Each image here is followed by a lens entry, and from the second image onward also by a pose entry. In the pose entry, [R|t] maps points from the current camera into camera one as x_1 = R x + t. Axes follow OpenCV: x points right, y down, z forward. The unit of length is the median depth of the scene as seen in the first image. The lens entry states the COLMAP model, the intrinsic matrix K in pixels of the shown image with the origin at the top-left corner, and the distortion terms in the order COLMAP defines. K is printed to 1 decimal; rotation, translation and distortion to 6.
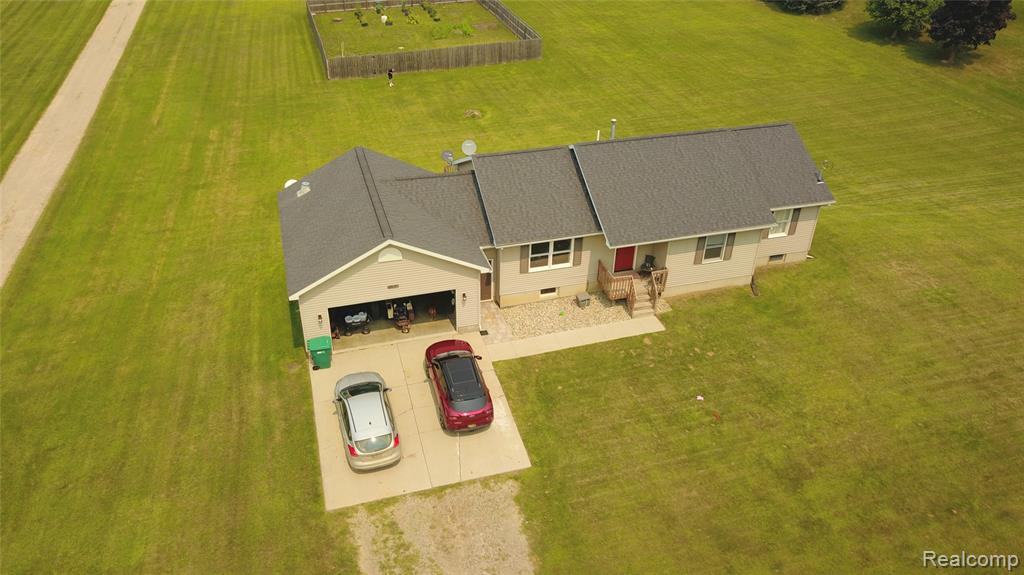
lens RADIAL K [[785.1, 0, 505.6], [0, 785.1, 295.8], [0, 0, 1]] dist [0.010083, -0.014412]
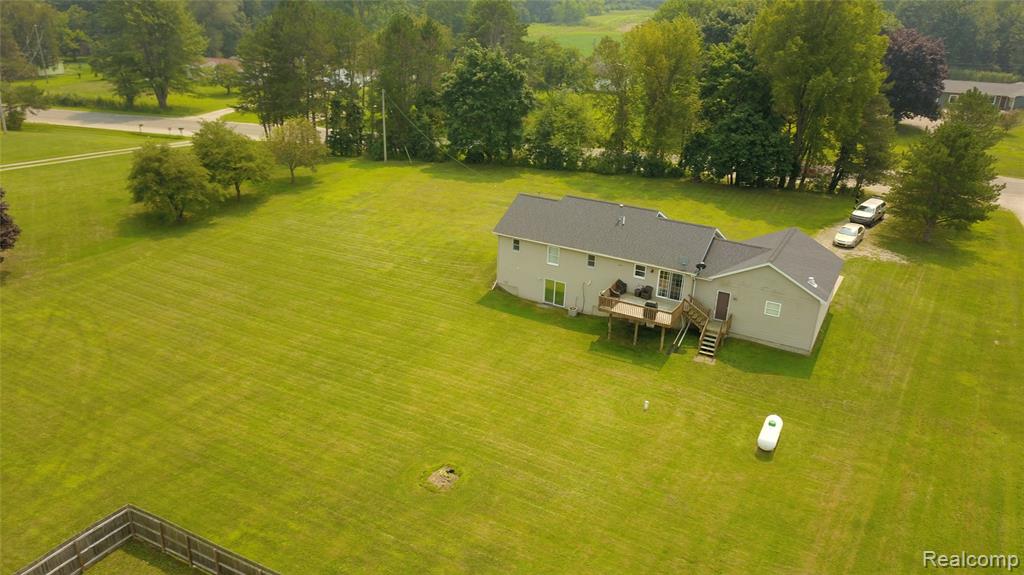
lens RADIAL K [[785.1, 0, 504.7], [0, 785.1, 296.9], [0, 0, 1]] dist [0.010083, -0.014412]
pose [[-0.709942, -0.307235, 0.633710, -0.833708], [0.356412, 0.619346, 0.699558, -1.410061], [-0.607415, 0.722507, -0.330198, 1.942381]]
